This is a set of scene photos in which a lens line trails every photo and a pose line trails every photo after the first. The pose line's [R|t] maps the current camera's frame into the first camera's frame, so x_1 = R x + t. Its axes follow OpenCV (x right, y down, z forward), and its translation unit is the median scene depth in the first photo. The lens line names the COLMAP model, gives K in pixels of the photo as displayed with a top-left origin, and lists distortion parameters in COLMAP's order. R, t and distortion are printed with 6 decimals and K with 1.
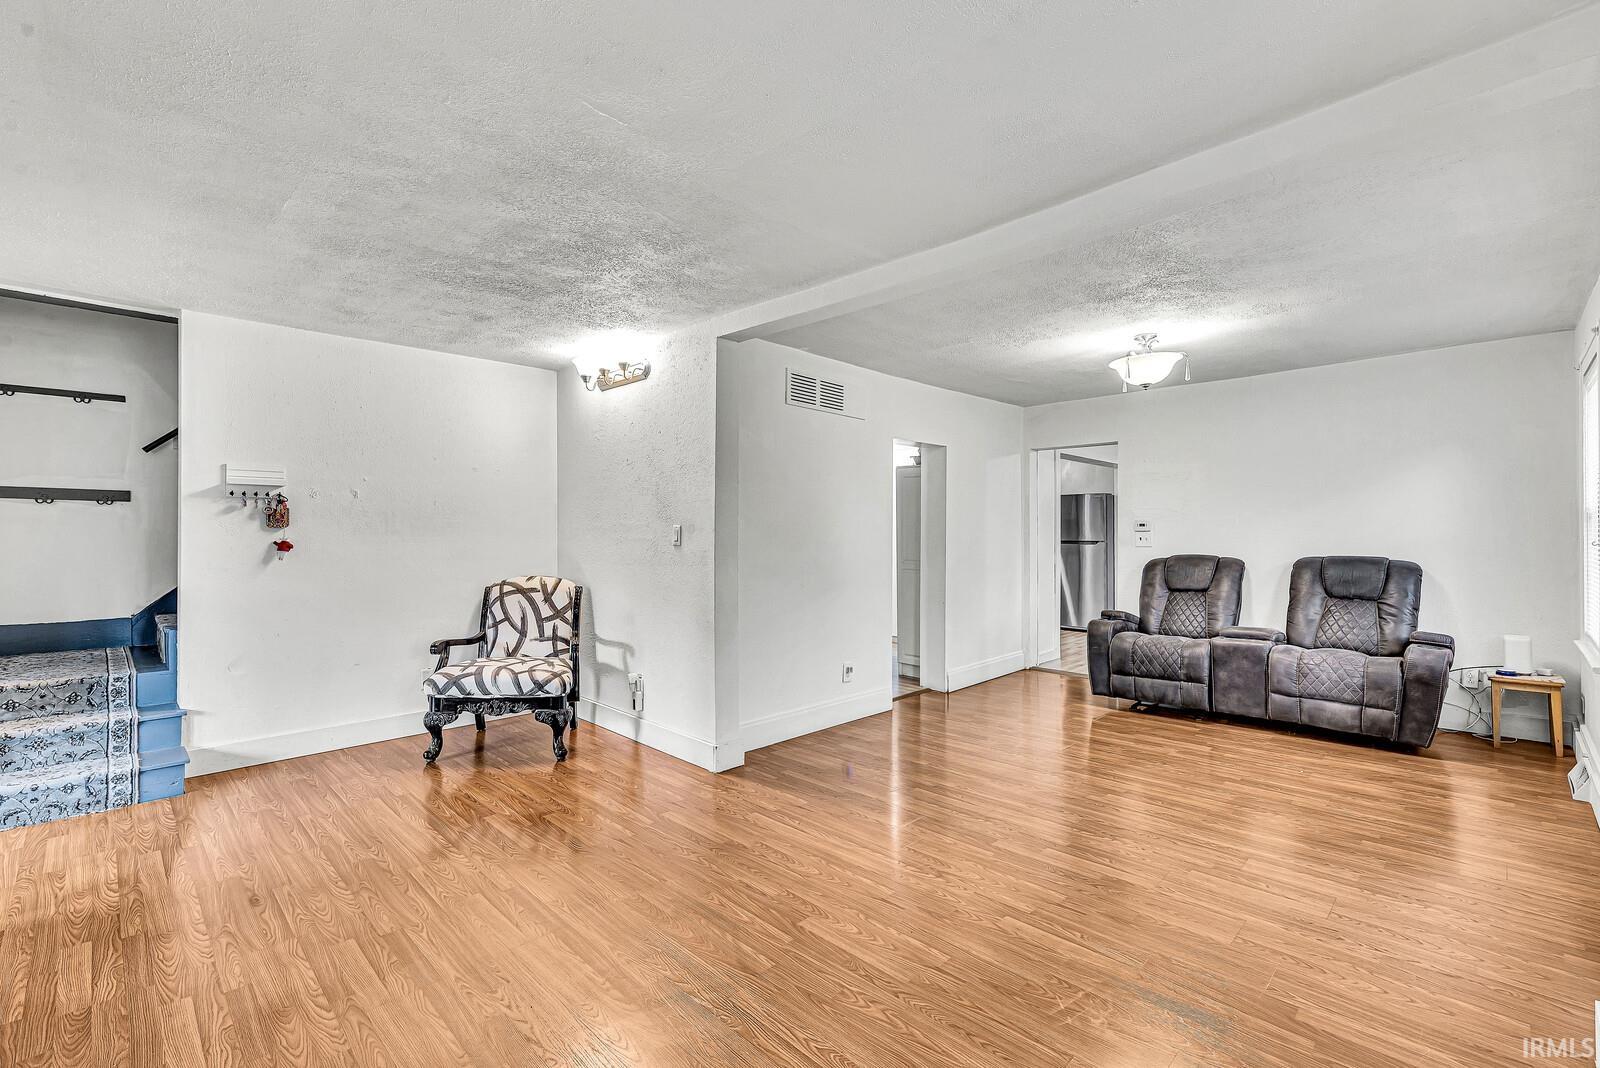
lens RADIAL K [[708.2, 0, 792.3], [0, 708.2, 522.5], [0, 0, 1]] dist [-0.007826, -0.001120]
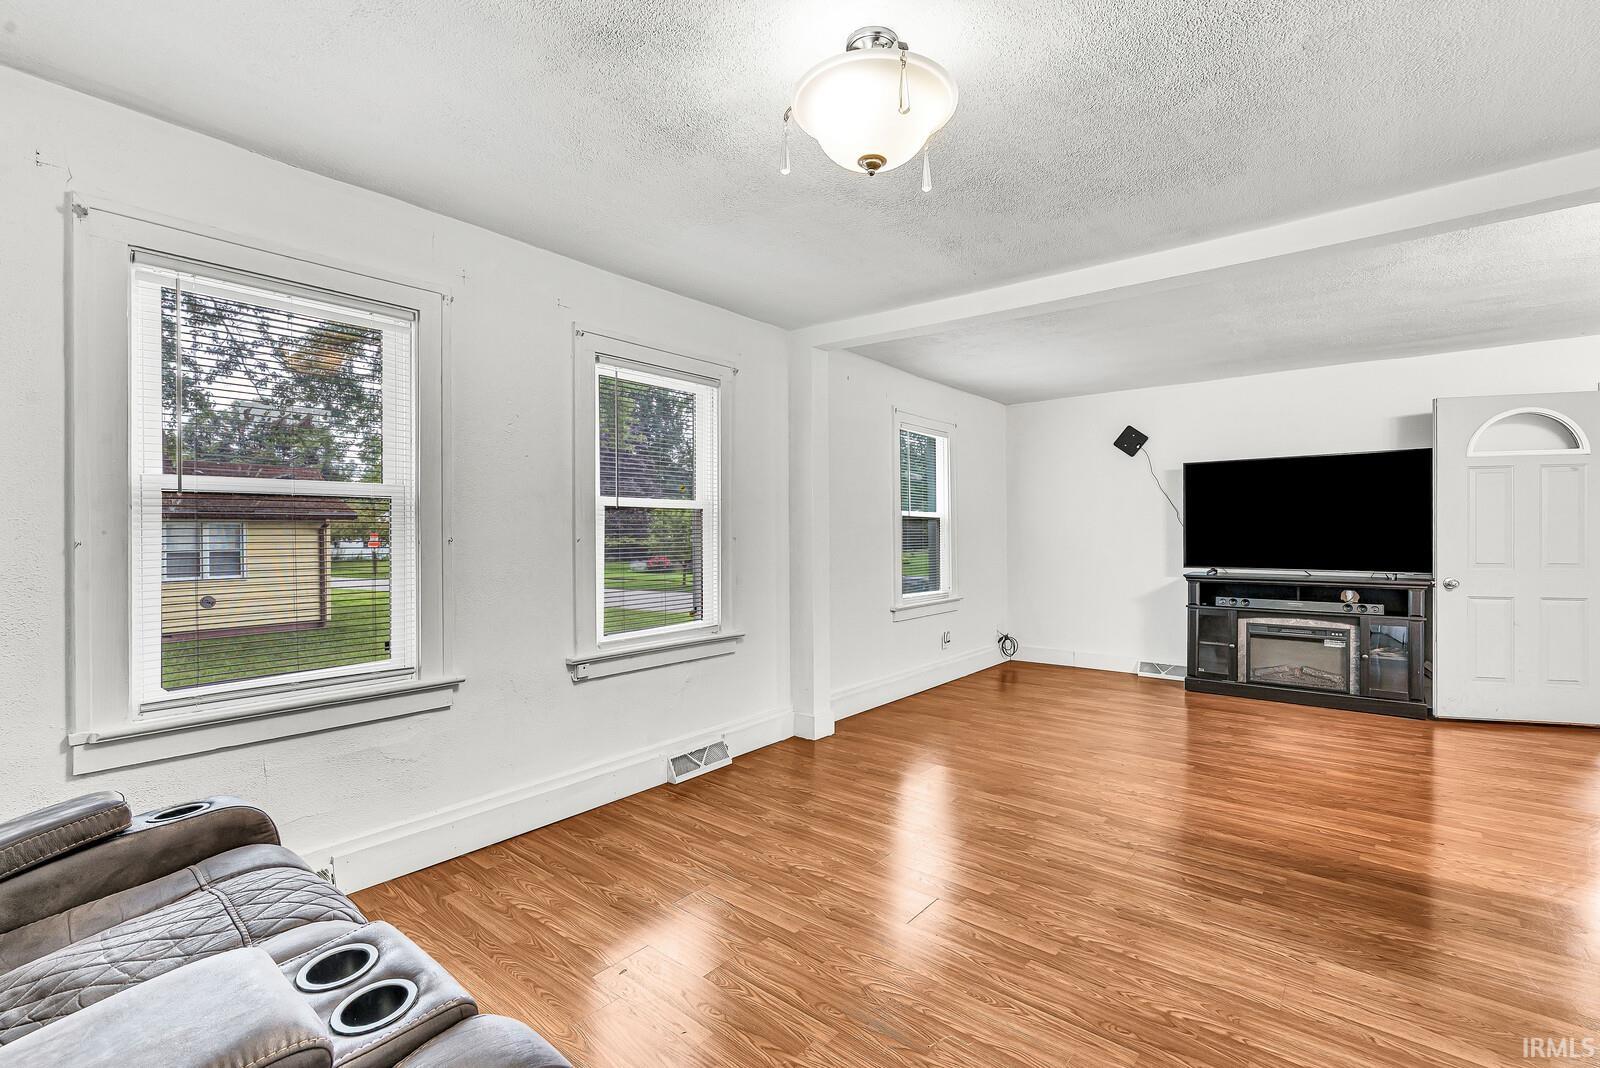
lens RADIAL K [[708.2, 0, 790.2], [0, 708.2, 537.6], [0, 0, 1]] dist [-0.007826, -0.001120]
pose [[-0.997197, 0.008157, -0.074377, 0.549750], [0.007871, 0.999960, 0.004137, 0.019417], [0.074408, 0.003540, -0.997222, 1.336846]]
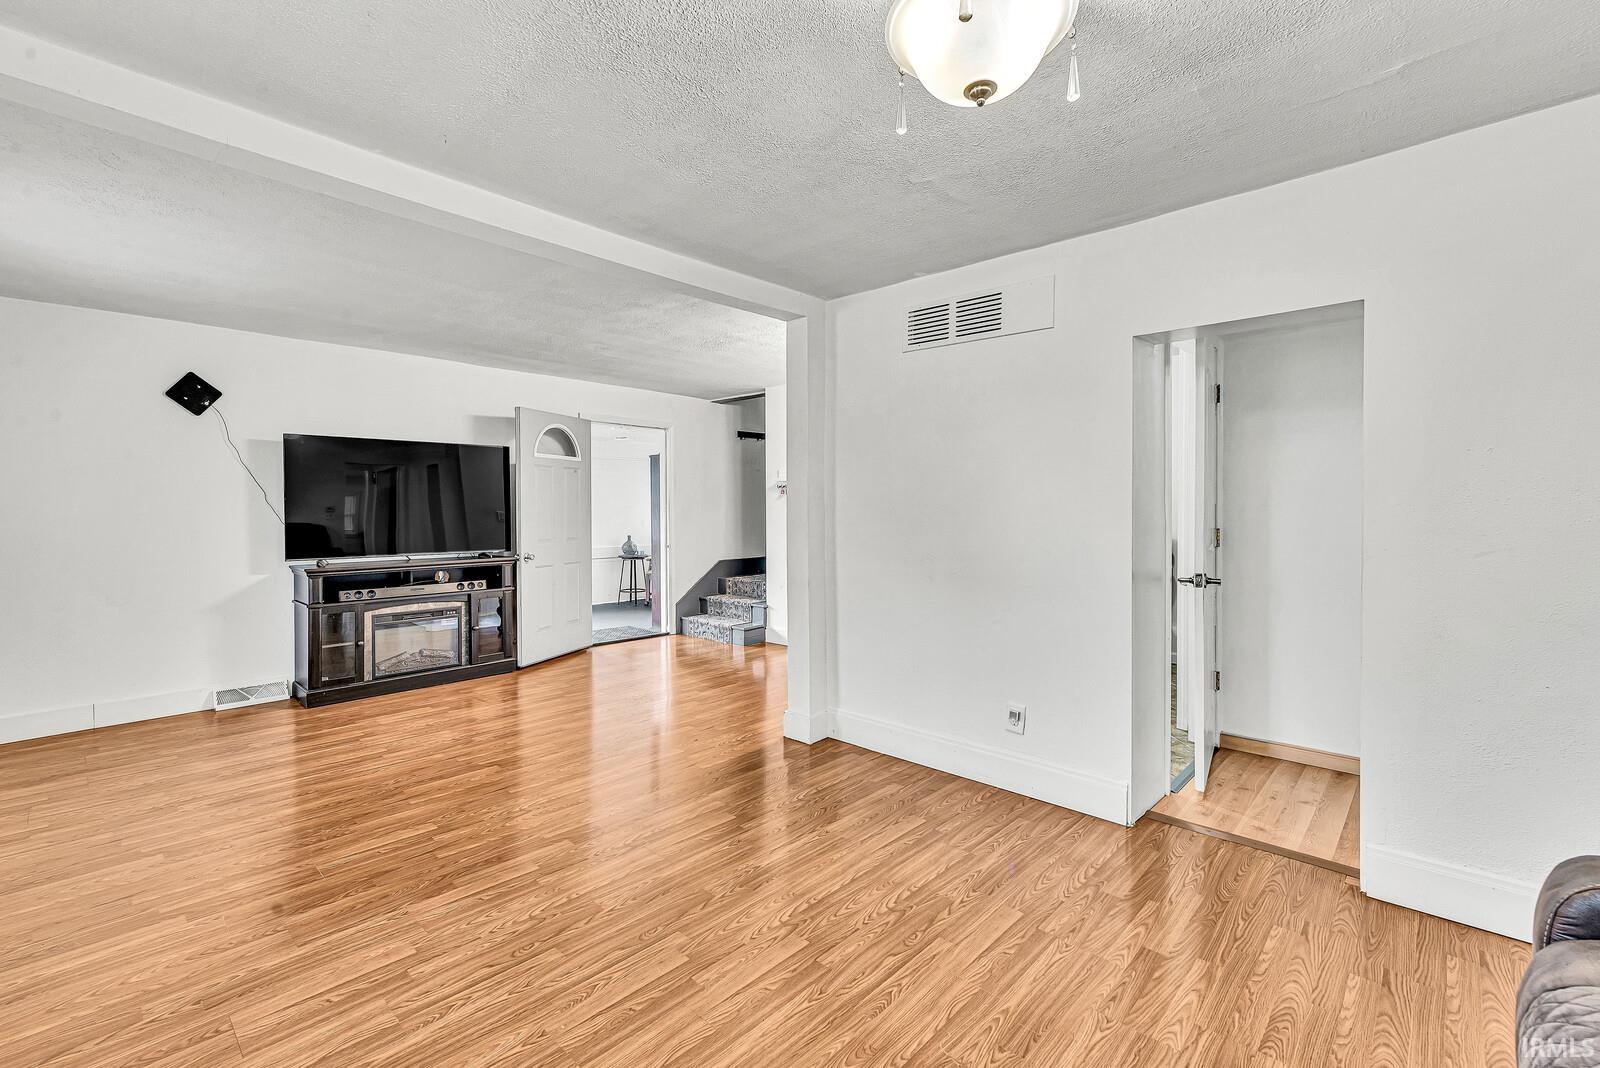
lens RADIAL K [[708.2, 0, 799.0], [0, 708.2, 539.1], [0, 0, 1]] dist [-0.007826, -0.001120]
pose [[0.026112, 0.047704, -0.998520, 0.807404], [0.007158, 0.998826, 0.047906, 0.006463], [0.999633, -0.008398, 0.025740, 0.855679]]
